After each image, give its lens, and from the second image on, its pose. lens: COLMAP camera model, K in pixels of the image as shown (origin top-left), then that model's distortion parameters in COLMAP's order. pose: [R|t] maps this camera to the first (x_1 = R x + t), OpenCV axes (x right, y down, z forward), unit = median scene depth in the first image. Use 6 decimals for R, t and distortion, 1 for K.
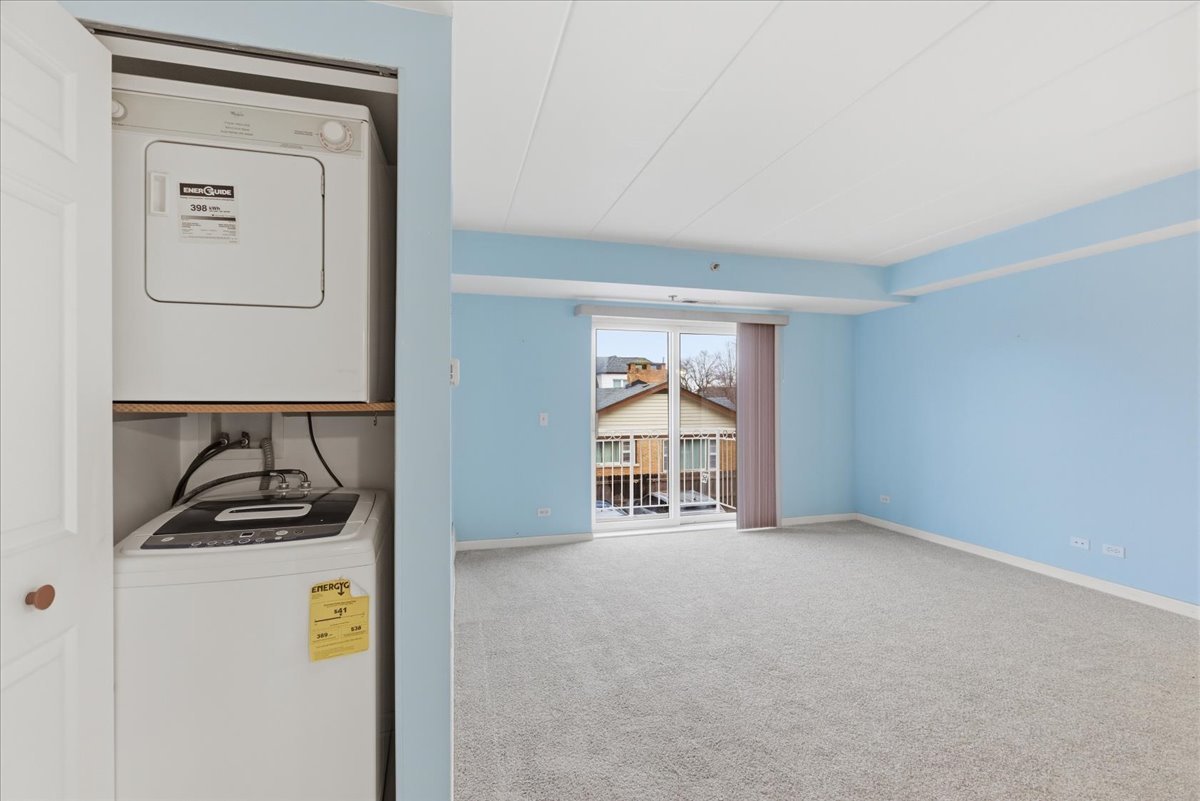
lens RADIAL K [[538.1, 0, 602.9], [0, 538.1, 401.8], [0, 0, 1]] dist [-0.014454, 0.008420]
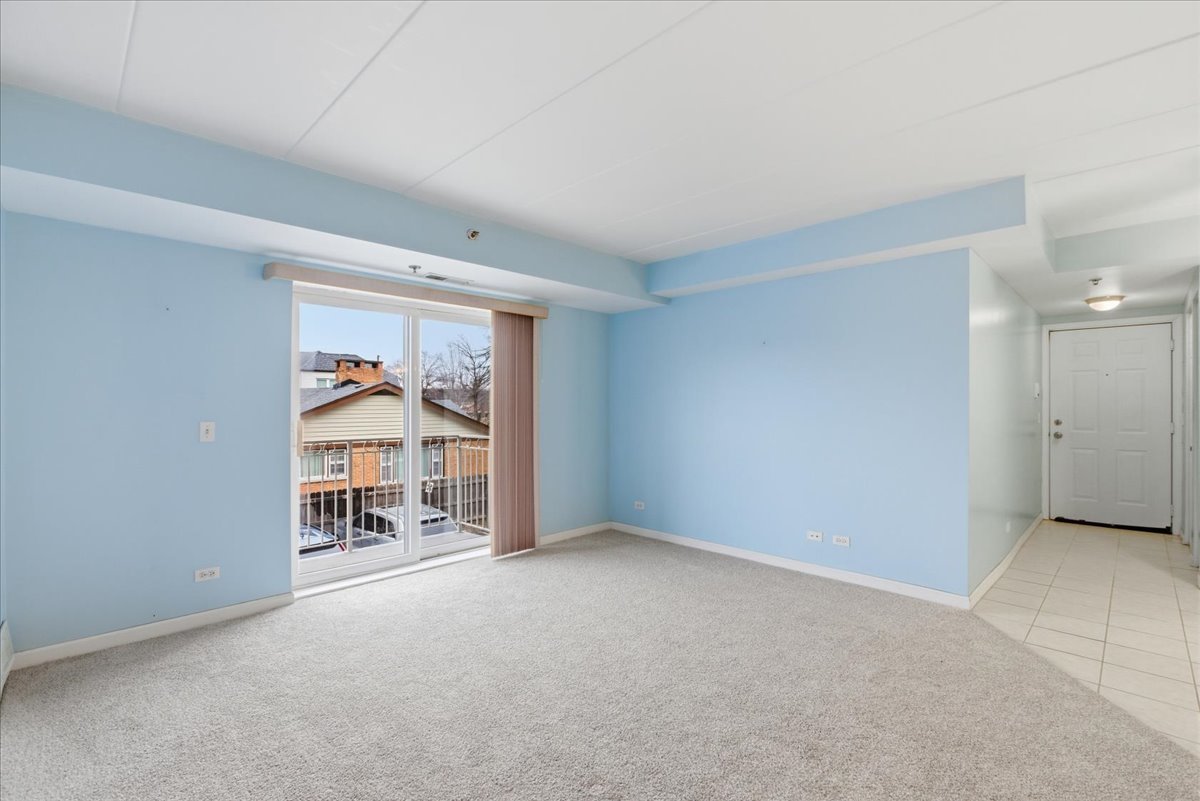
lens RADIAL K [[538.1, 0, 602.9], [0, 538.1, 401.8], [0, 0, 1]] dist [-0.014454, 0.008420]
pose [[0.871639, 0.003563, 0.490135, -0.009607], [-0.001038, 0.999985, -0.005425, -0.000501], [-0.490147, 0.004220, 0.871630, 0.187035]]
